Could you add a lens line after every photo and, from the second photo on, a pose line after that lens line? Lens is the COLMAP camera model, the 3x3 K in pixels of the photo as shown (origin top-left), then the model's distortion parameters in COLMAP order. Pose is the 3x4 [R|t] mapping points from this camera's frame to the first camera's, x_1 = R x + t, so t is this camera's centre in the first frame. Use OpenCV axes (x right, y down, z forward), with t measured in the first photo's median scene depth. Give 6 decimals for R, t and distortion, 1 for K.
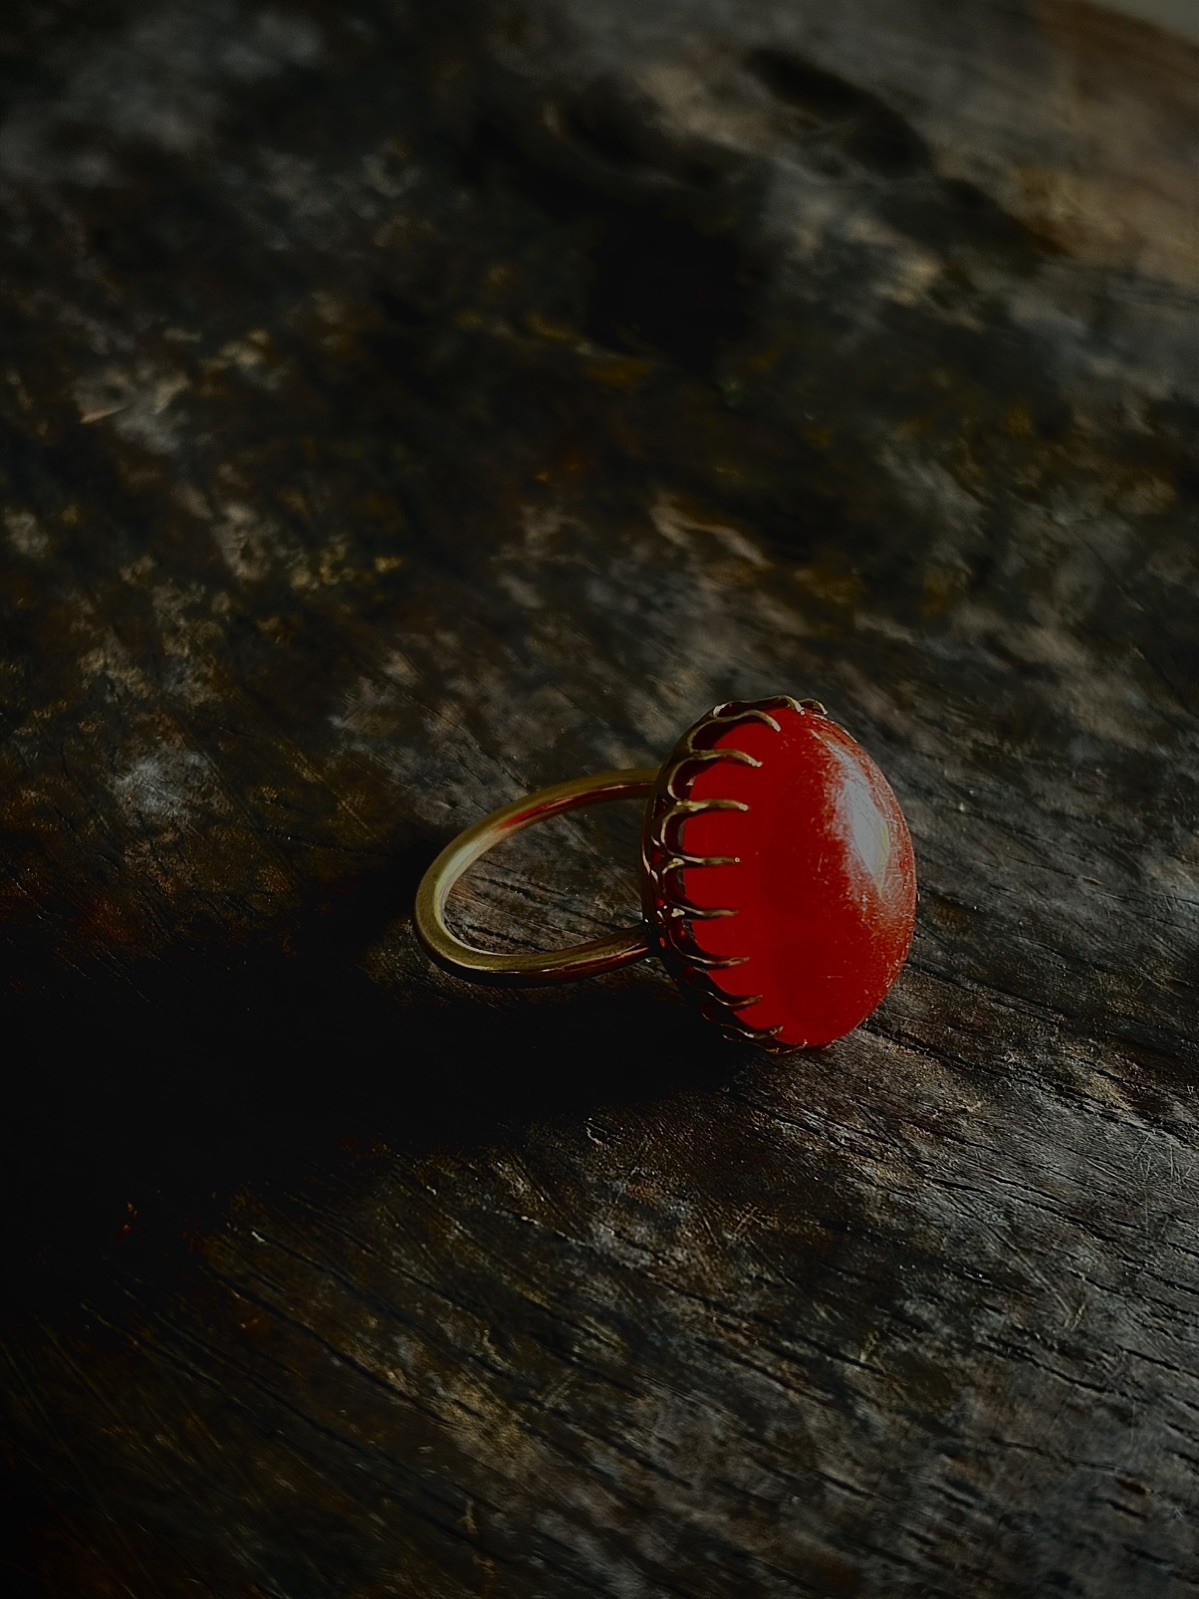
lens RADIAL K [[2567.9, 0, 602.7], [0, 2567.9, 792.3], [0, 0, 1]] dist [0.111361, 0.000000]
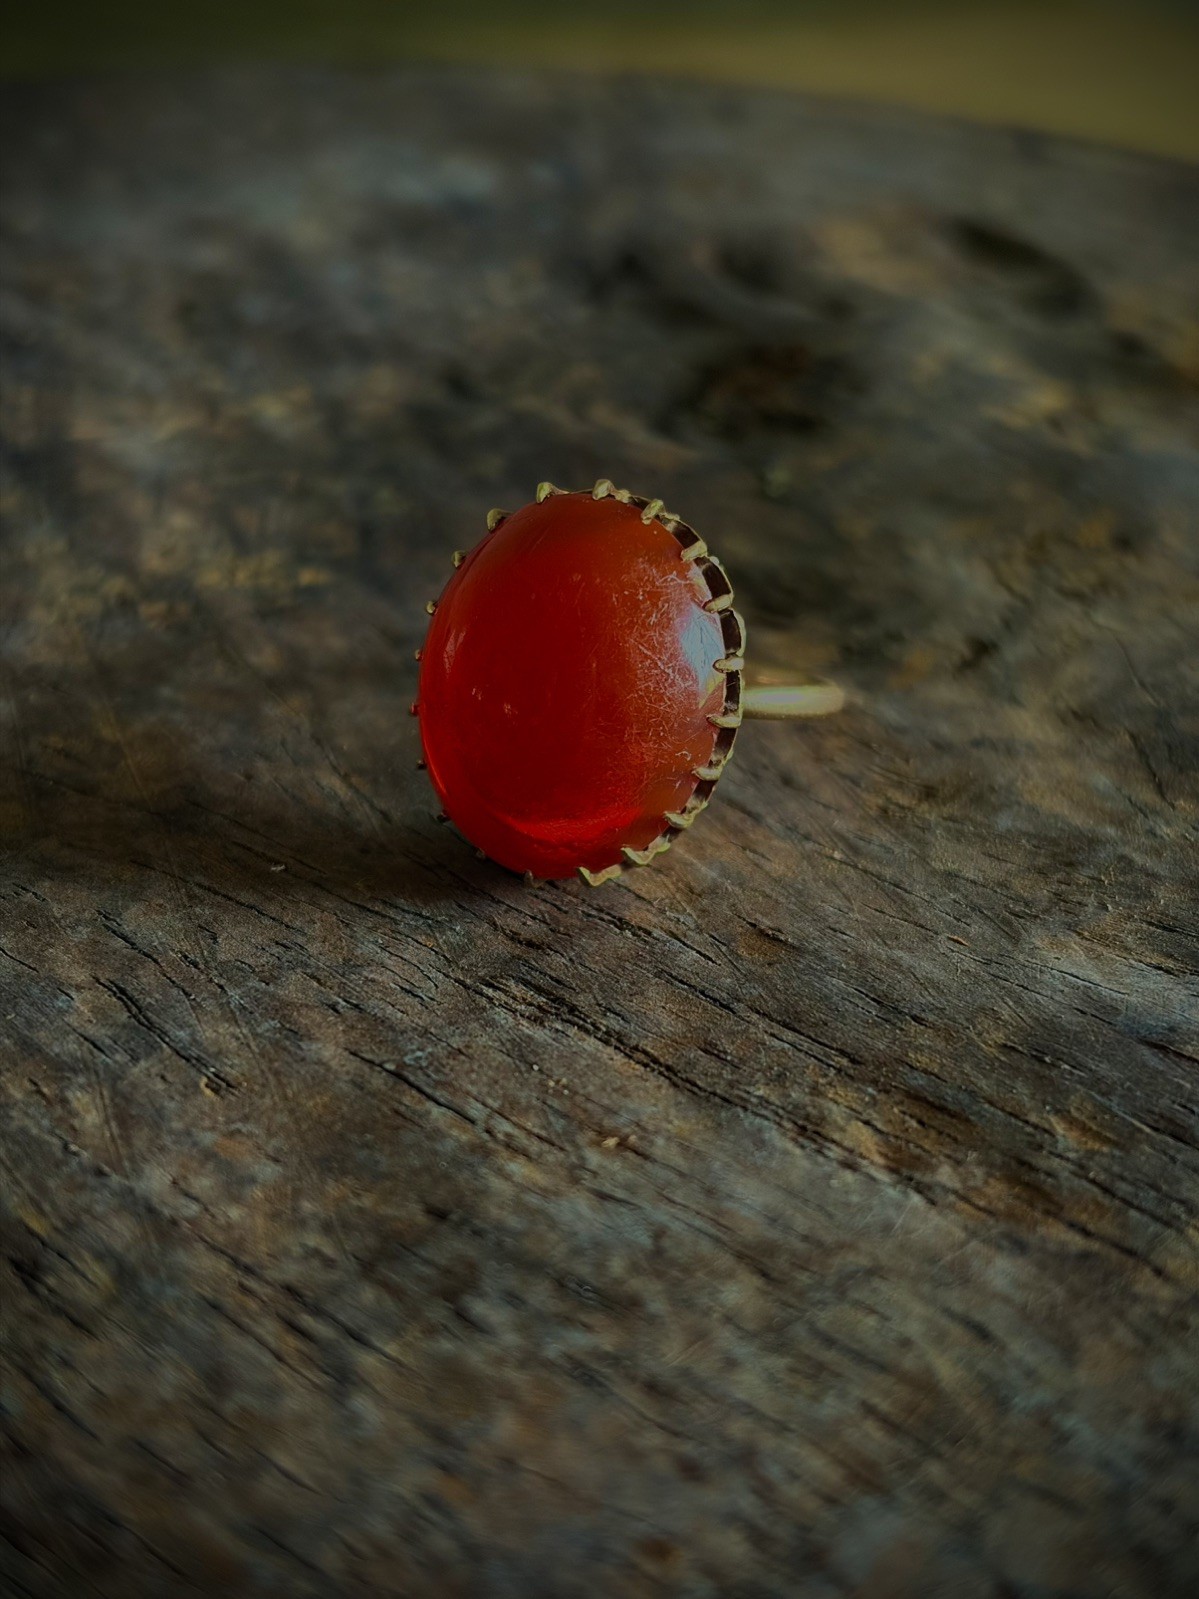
lens RADIAL K [[2567.9, 0, 585.7], [0, 2567.9, 801.1], [0, 0, 1]] dist [0.111361, 0.000000]
pose [[0.961969, 0.099234, -0.254494, 0.282464], [-0.148587, 0.971879, -0.182685, 0.159096], [0.229209, 0.213552, 0.949662, 0.195594]]
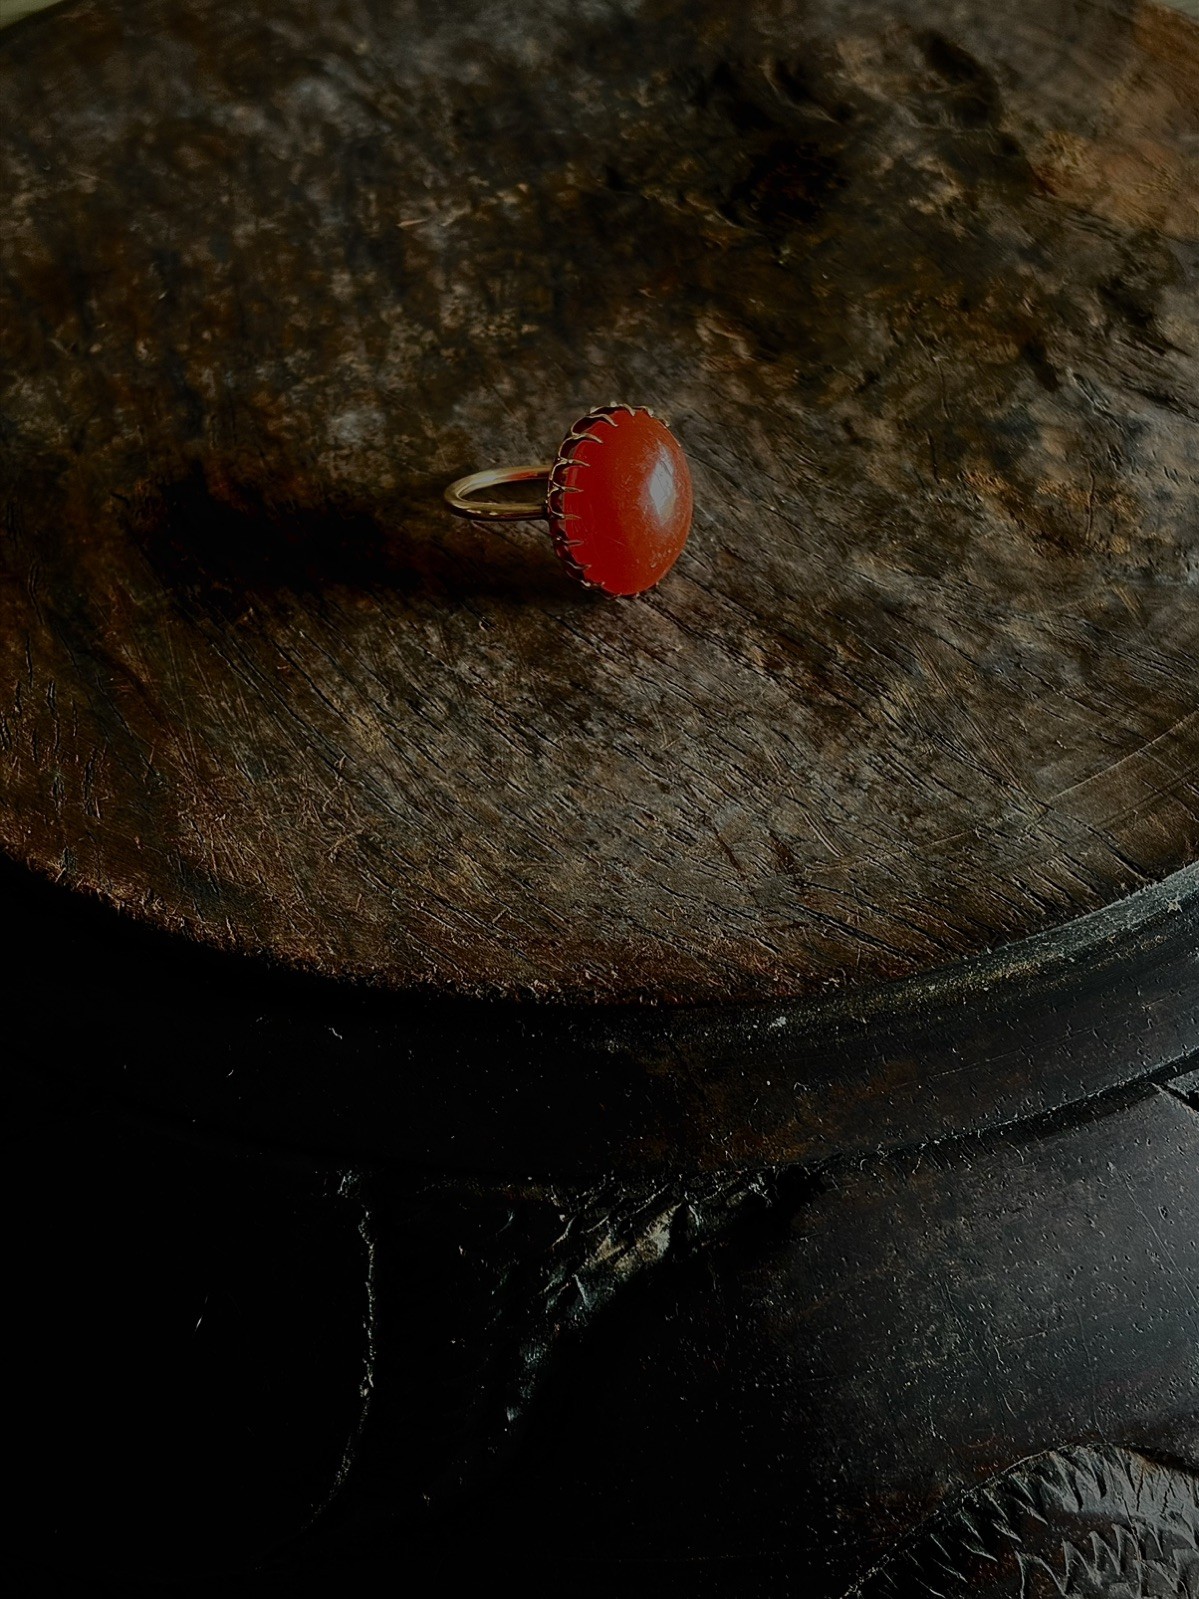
lens RADIAL K [[2567.9, 0, 598.2], [0, 2567.9, 807.8], [0, 0, 1]] dist [0.111361, 0.000000]
pose [[0.934442, 0.190326, -0.300988, 0.623876], [-0.166170, 0.980580, 0.104168, 0.045629], [0.314968, -0.047324, 0.947922, -0.753560]]
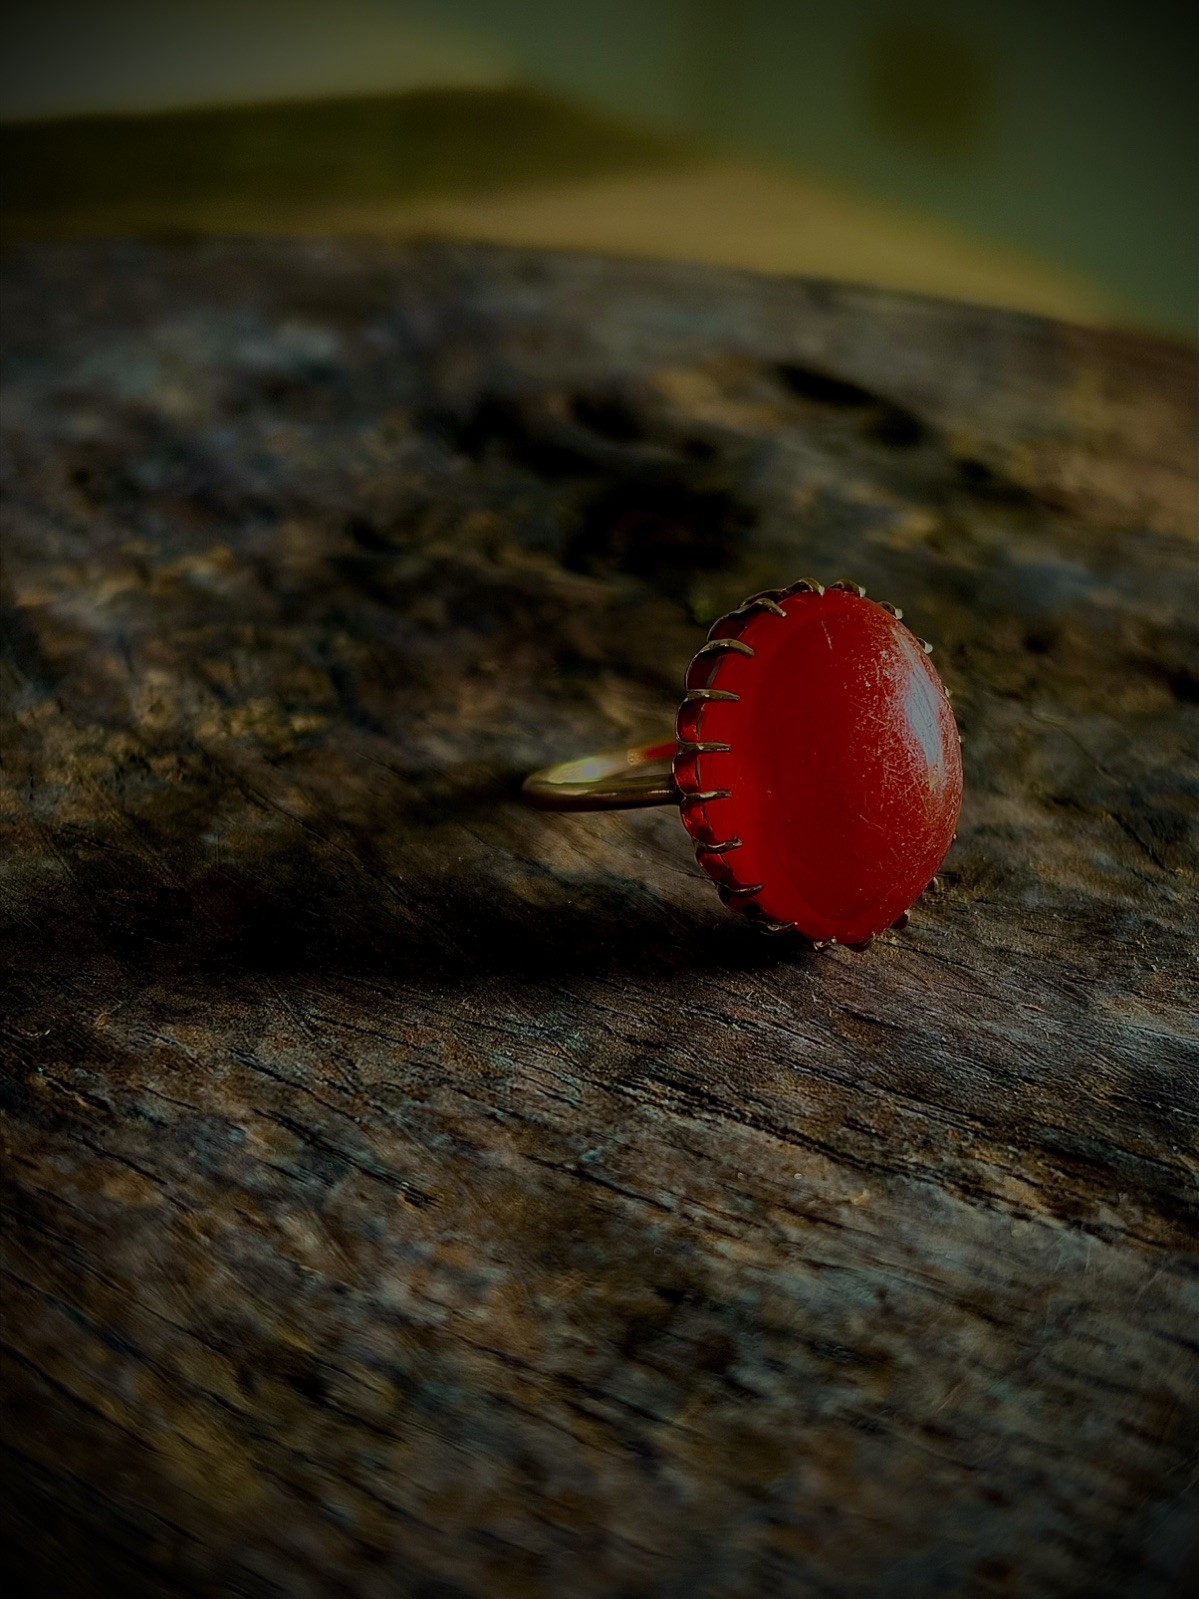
lens RADIAL K [[2567.9, 0, 589.8], [0, 2567.9, 795.5], [0, 0, 1]] dist [0.111361, 0.000000]
pose [[0.995865, 0.014729, -0.089640, 0.118684], [-0.037688, 0.964830, -0.260161, 0.200769], [0.082656, 0.262463, 0.961395, 0.126292]]
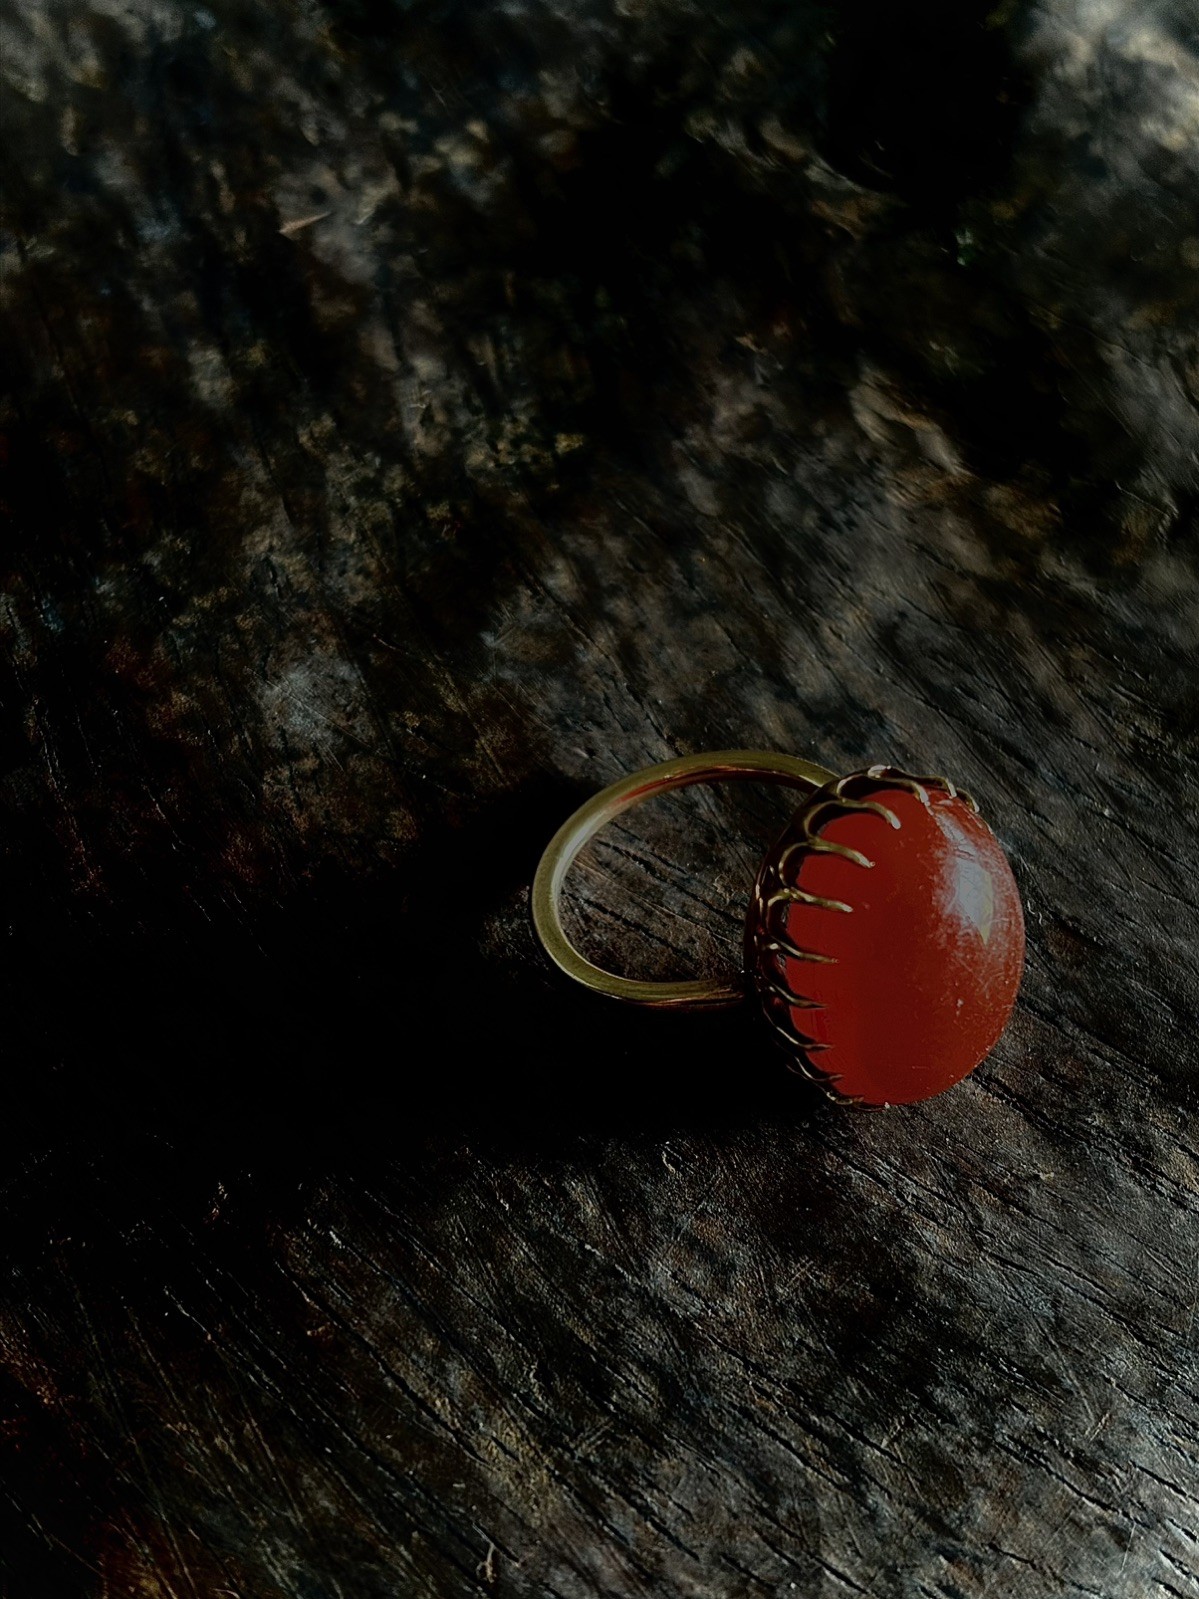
lens RADIAL K [[2567.9, 0, 588.4], [0, 2567.9, 800.5], [0, 0, 1]] dist [0.111361, 0.000000]
pose [[0.986554, 0.136317, -0.090160, 0.034222], [-0.108178, 0.958166, 0.264982, -0.247301], [0.122510, -0.251665, 0.960029, 0.033483]]
